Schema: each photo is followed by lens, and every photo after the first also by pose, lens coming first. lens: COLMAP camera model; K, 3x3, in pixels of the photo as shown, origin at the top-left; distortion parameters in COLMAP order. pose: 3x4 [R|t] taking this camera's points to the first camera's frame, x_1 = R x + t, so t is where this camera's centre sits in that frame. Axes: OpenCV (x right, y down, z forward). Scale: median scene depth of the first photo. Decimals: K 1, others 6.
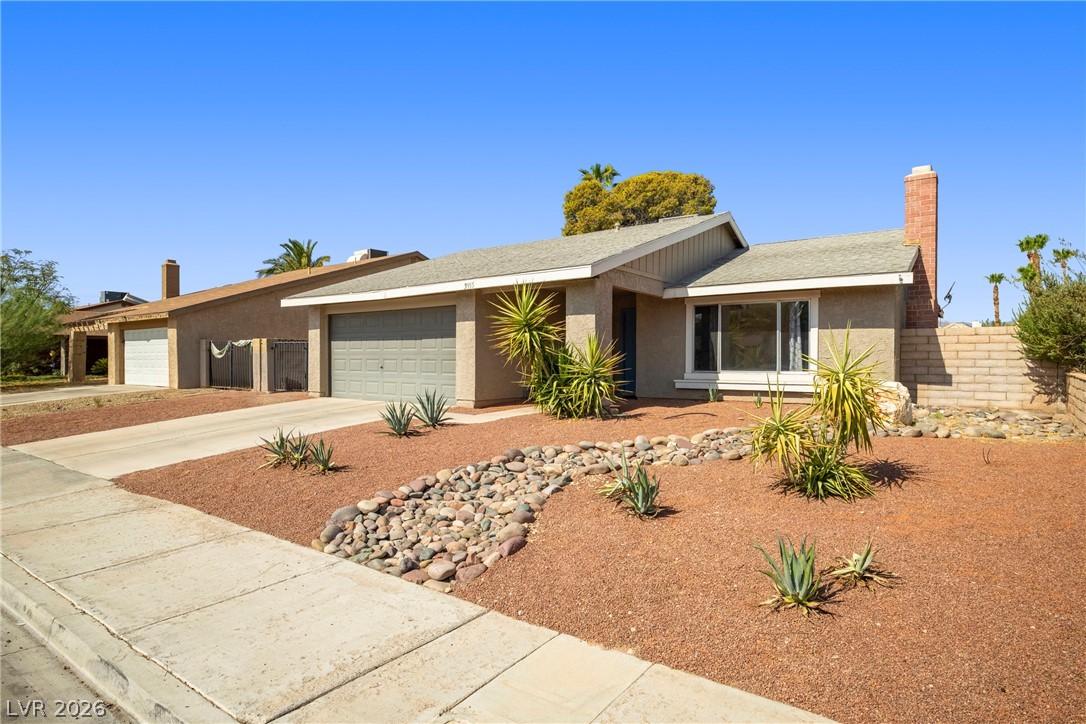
lens RADIAL K [[596.4, 0, 543.0], [0, 596.4, 362.0], [0, 0, 1]] dist [-0.003903, -0.000158]
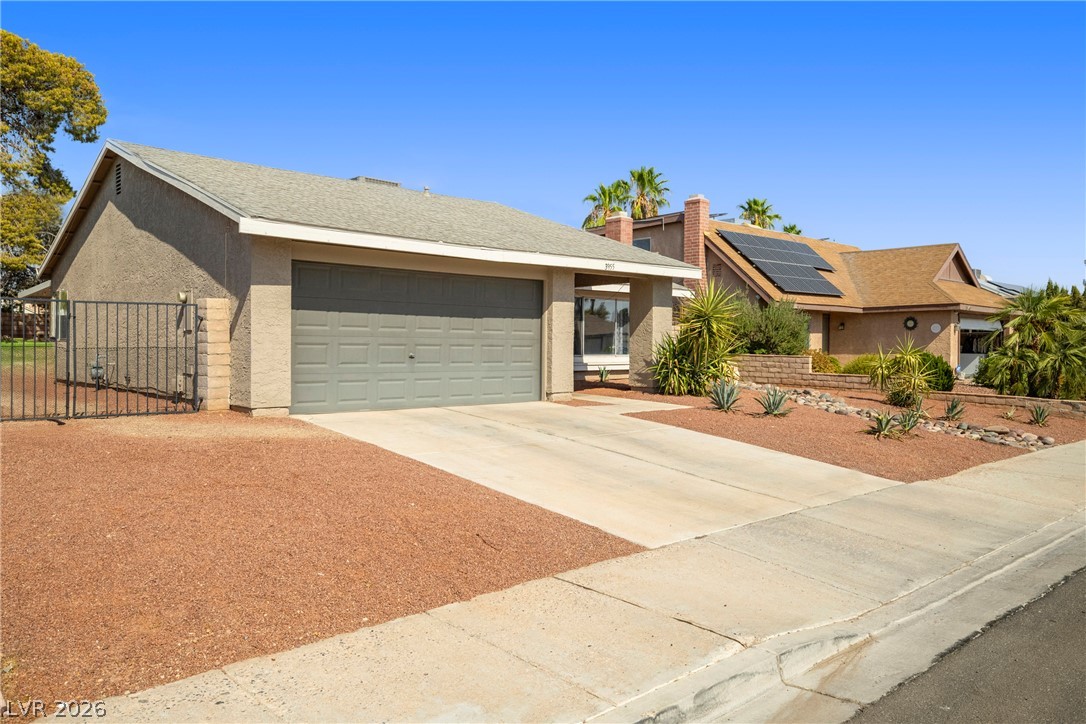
lens RADIAL K [[768.6, 0, 543.0], [0, 768.6, 362.0], [0, 0, 1]] dist [0.002236, 0.001879]
pose [[0.198968, -0.023654, 0.979720, -1.250672], [-0.005194, 0.999669, 0.025190, -0.008760], [-0.979992, -0.010101, 0.198780, 0.814825]]
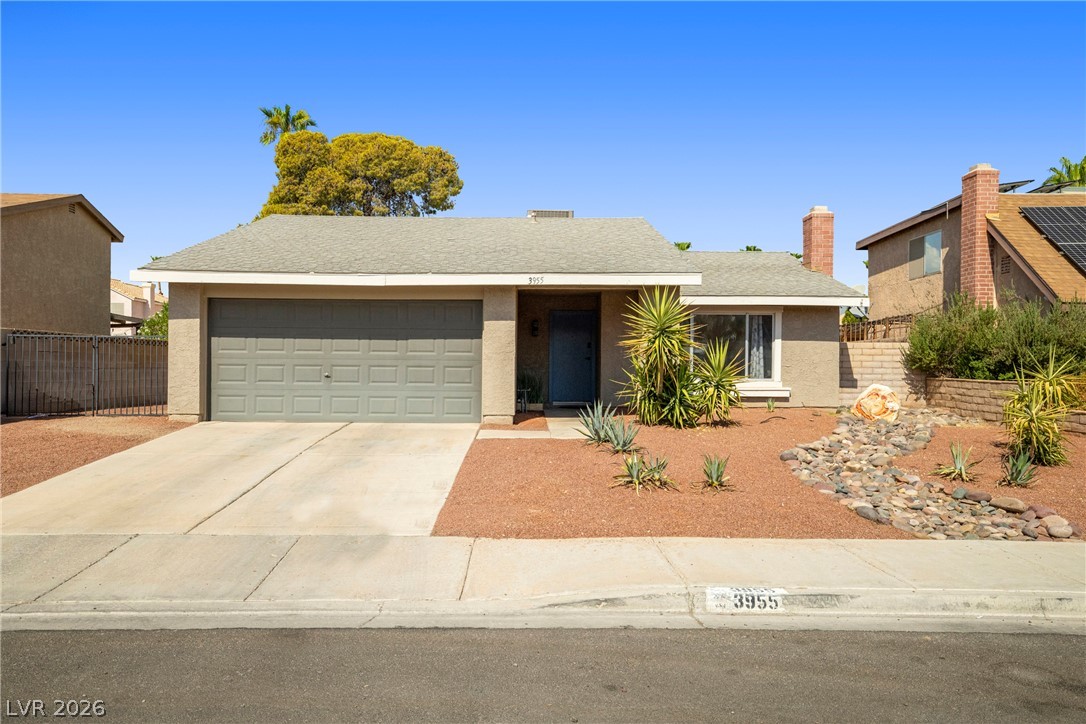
lens RADIAL K [[768.8, 0, 543.0], [0, 768.8, 362.0], [0, 0, 1]] dist [0.003935, 0.002823]
pose [[0.796447, 0.006735, 0.604671, -0.740014], [-0.001464, 0.999957, -0.009210, -0.000416], [-0.604707, 0.006450, 0.796422, 0.107704]]
